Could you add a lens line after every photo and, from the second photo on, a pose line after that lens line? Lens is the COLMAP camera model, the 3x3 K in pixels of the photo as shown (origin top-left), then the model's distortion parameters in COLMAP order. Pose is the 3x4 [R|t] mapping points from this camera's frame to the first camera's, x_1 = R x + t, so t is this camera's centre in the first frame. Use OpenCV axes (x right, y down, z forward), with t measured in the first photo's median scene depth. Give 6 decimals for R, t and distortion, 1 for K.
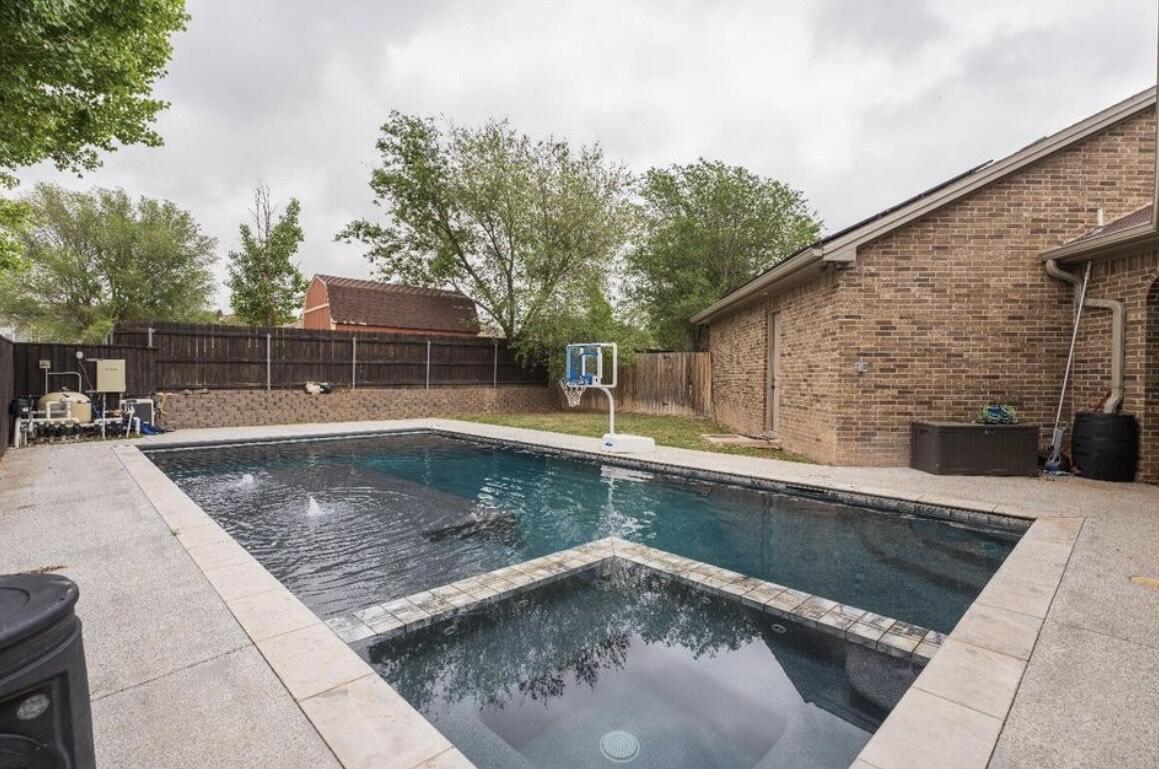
lens RADIAL K [[488.7, 0, 575.9], [0, 488.7, 384.6], [0, 0, 1]] dist [0.003139, 0.000304]
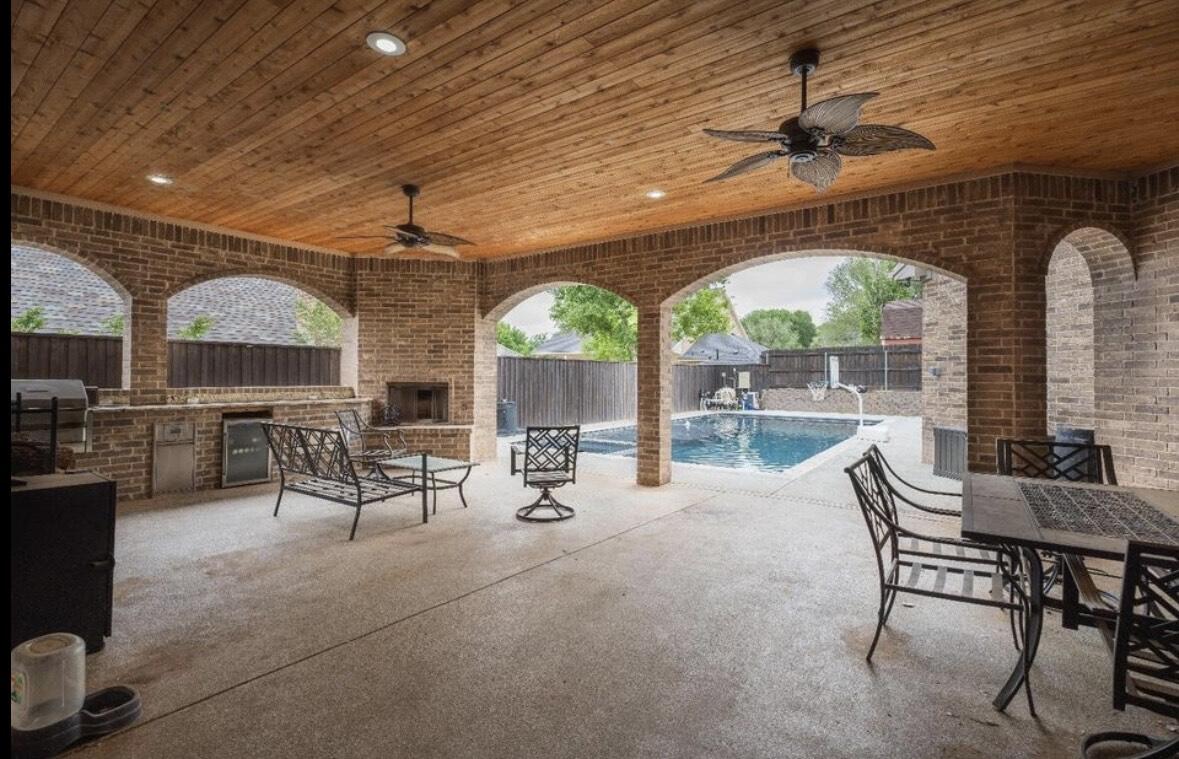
lens RADIAL K [[491.9, 0, 663.5], [0, 491.9, 381.0], [0, 0, 1]] dist [-0.016769, -0.000055]
pose [[0.308563, 0.001131, -0.951203, 0.883503], [-0.016716, 0.999851, -0.004234, -0.000167], [0.951057, 0.017207, 0.308536, 0.072022]]
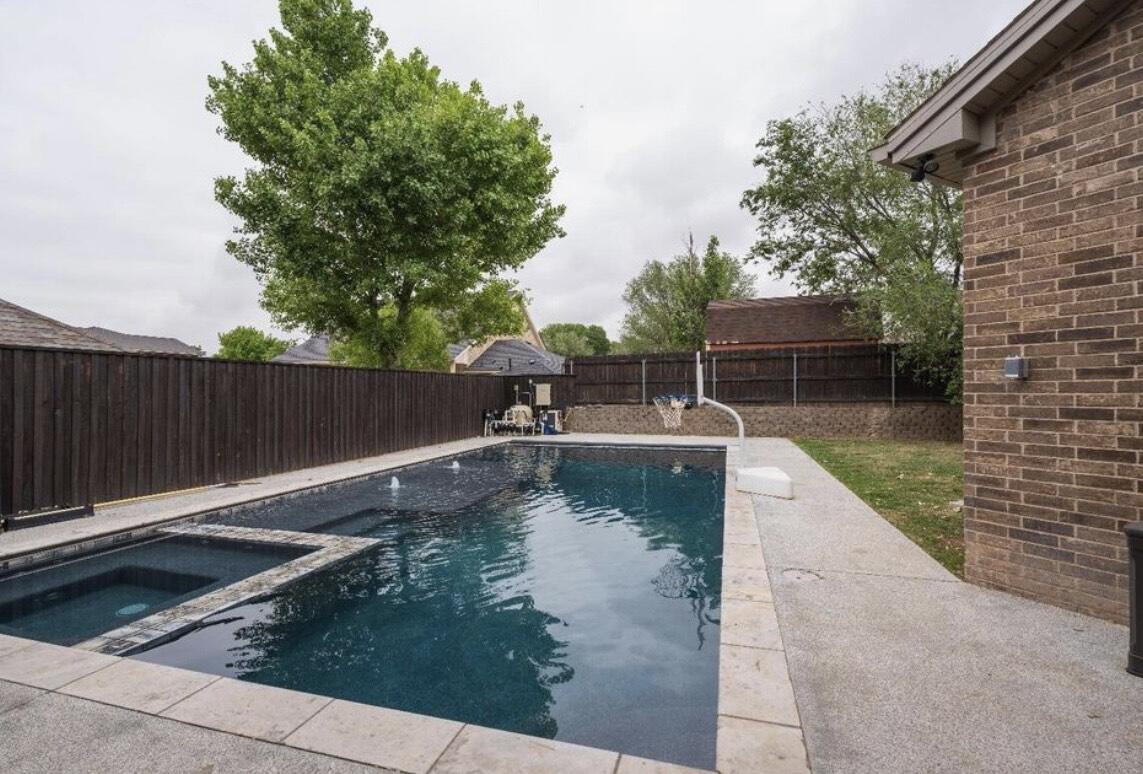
lens RADIAL K [[506.0, 0, 599.4], [0, 506.0, 389.0], [0, 0, 1]] dist [0.005129, 0.000014]
pose [[0.557832, -0.014555, -0.829826, 0.471772], [-0.004810, 0.999773, -0.020770, -0.003478], [0.829940, 0.015578, 0.557635, 0.275458]]
